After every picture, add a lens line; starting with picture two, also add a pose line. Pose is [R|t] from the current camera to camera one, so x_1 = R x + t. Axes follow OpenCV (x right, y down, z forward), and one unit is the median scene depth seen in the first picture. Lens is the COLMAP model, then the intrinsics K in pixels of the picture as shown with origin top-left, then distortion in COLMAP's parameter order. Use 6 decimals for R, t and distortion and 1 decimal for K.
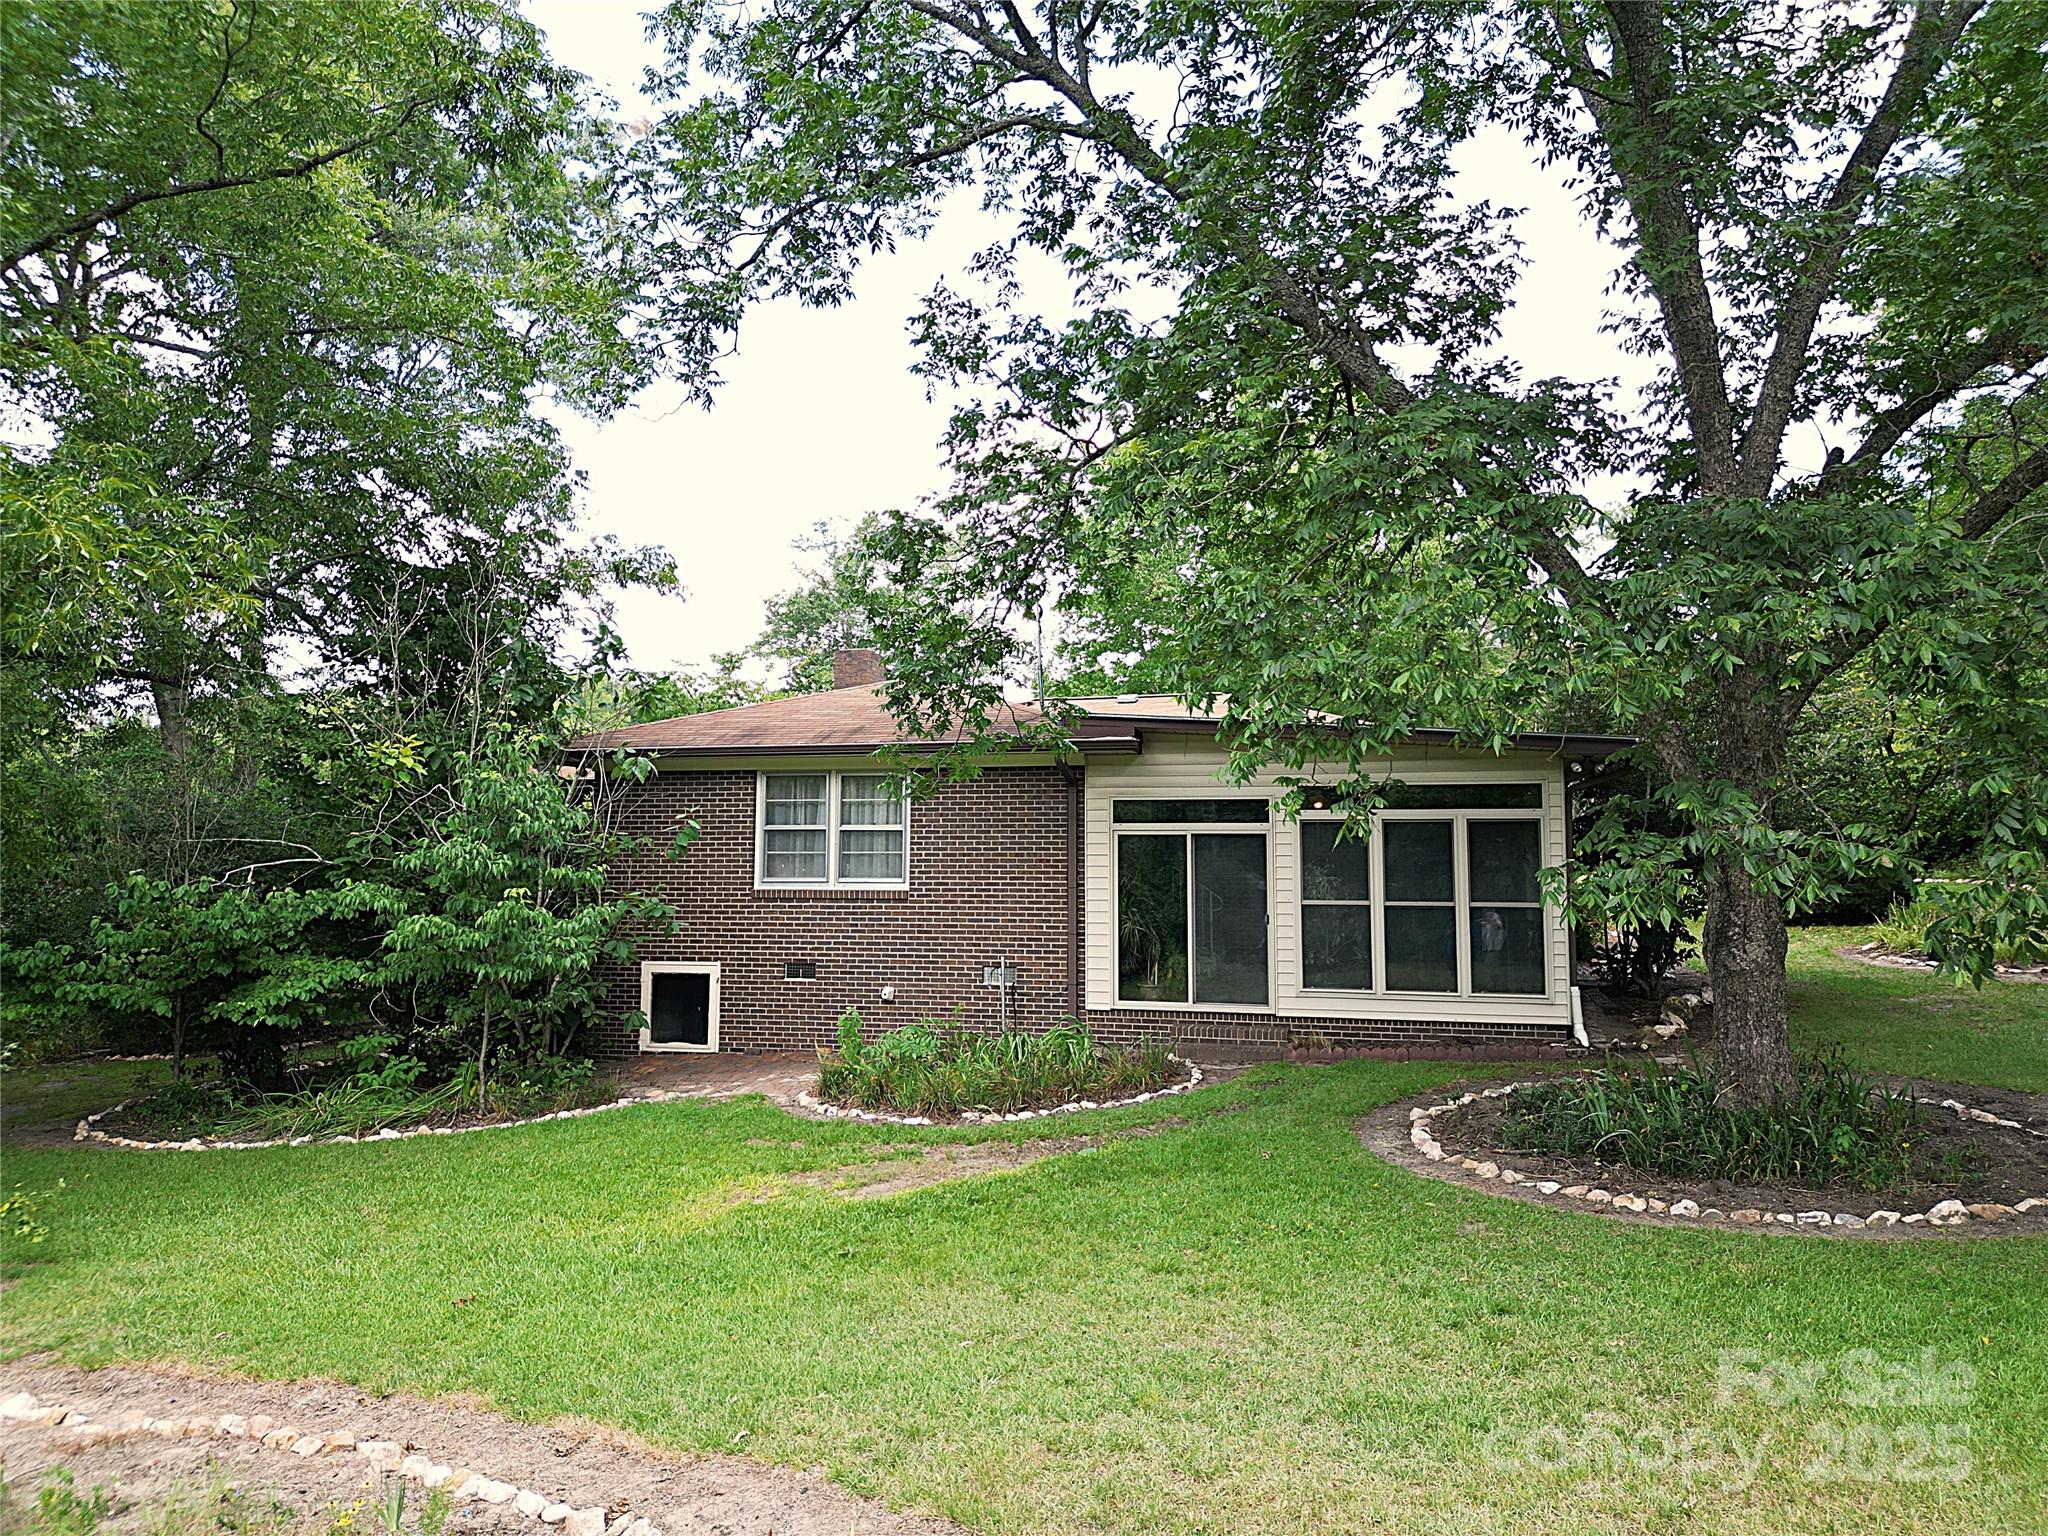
lens RADIAL K [[1423.7, 0, 1024.0], [0, 1423.7, 768.0], [0, 0, 1]] dist [0.050766, -0.051079]
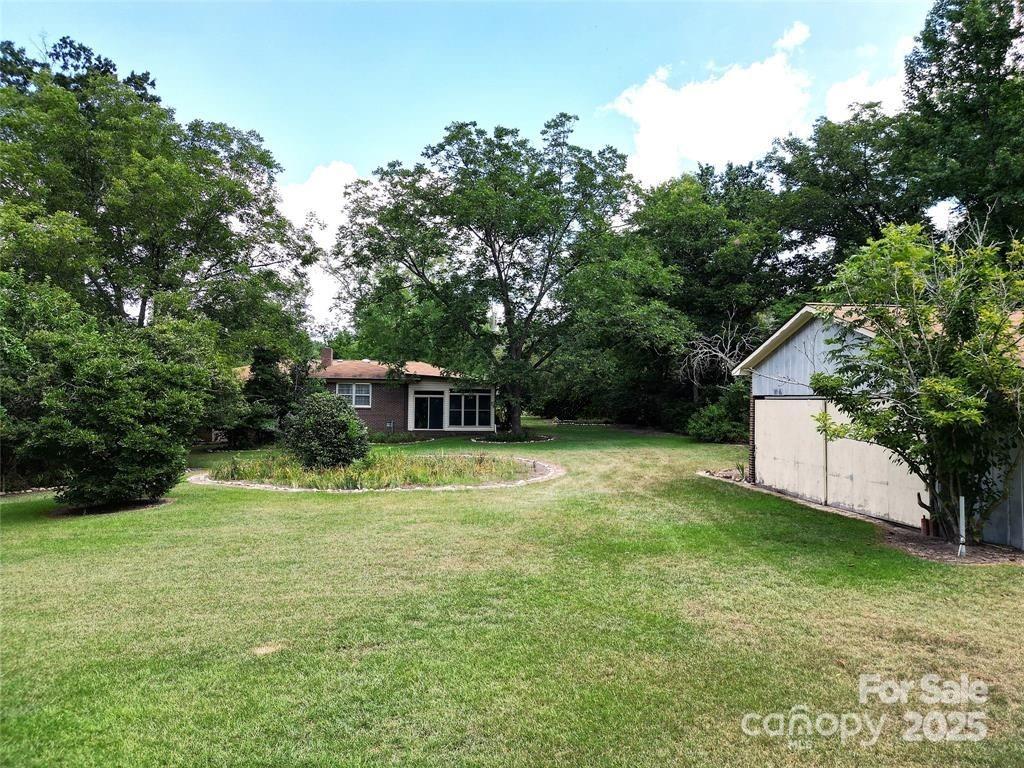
lens RADIAL K [[710.7, 0, 512.4], [0, 710.7, 391.0], [0, 0, 1]] dist [0.057946, -0.053939]
pose [[0.927873, 0.017374, 0.372492, -0.589066], [-0.030347, 0.999119, 0.028992, -0.063614], [-0.371660, -0.038204, 0.927582, -1.589566]]
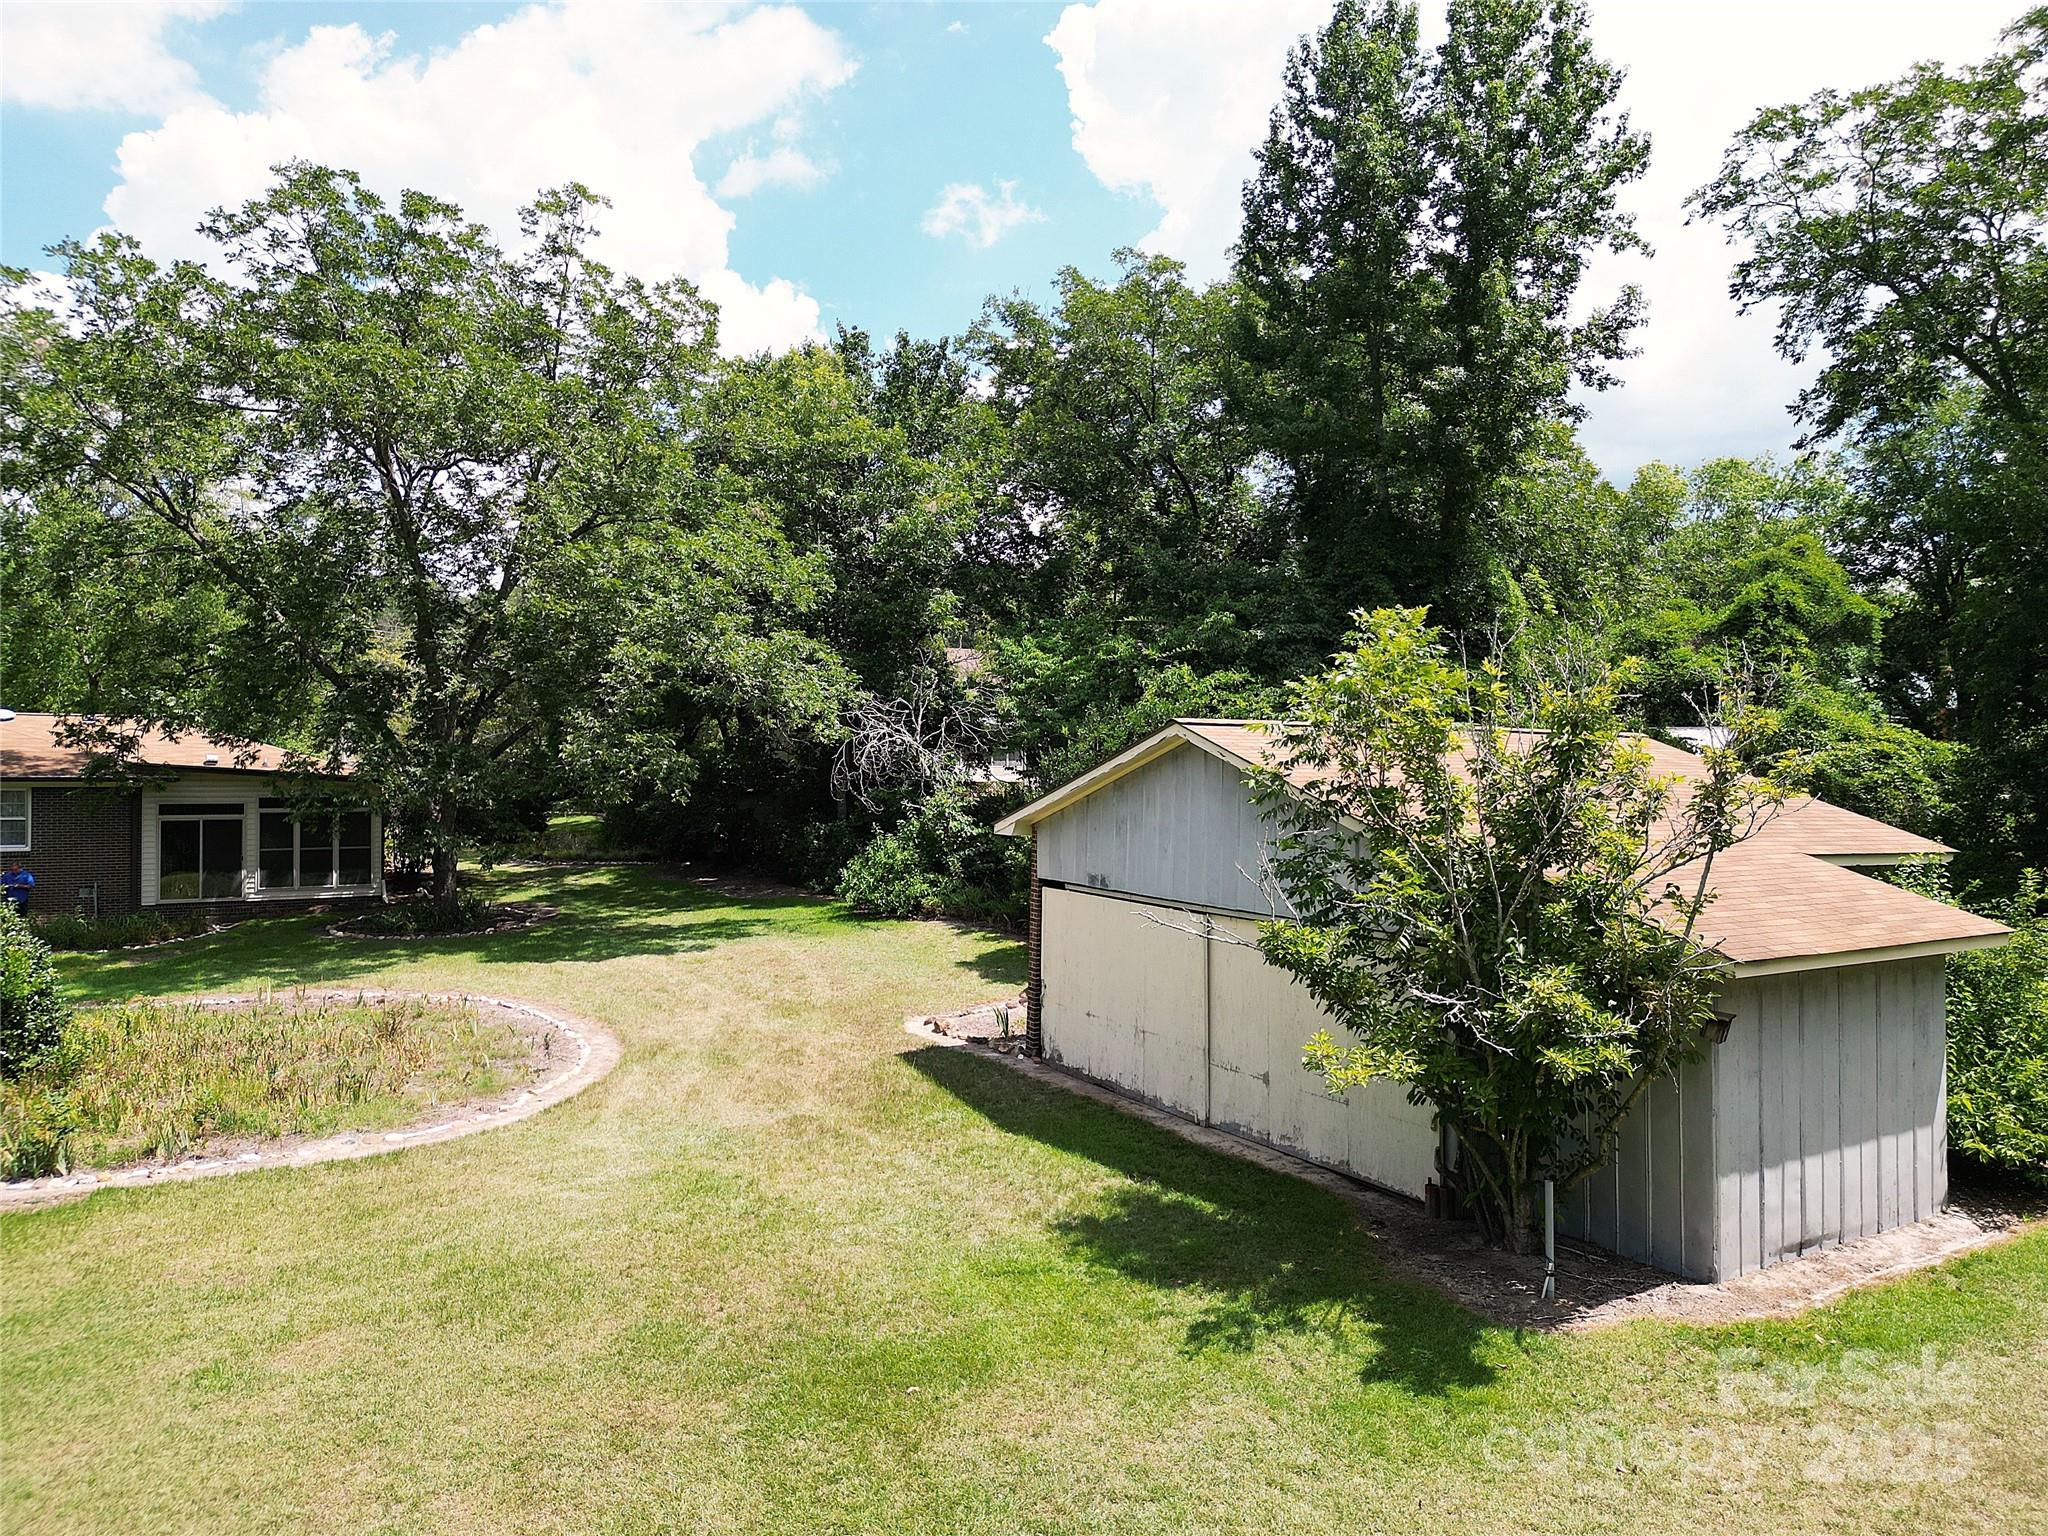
lens RADIAL K [[1423.7, 0, 1024.0], [0, 1423.7, 768.0], [0, 0, 1]] dist [0.050766, -0.051079]
pose [[0.683748, 0.005416, 0.729698, -0.623407], [-0.049711, 0.997995, 0.039173, -0.179602], [-0.728023, -0.063059, 0.682647, -1.380642]]
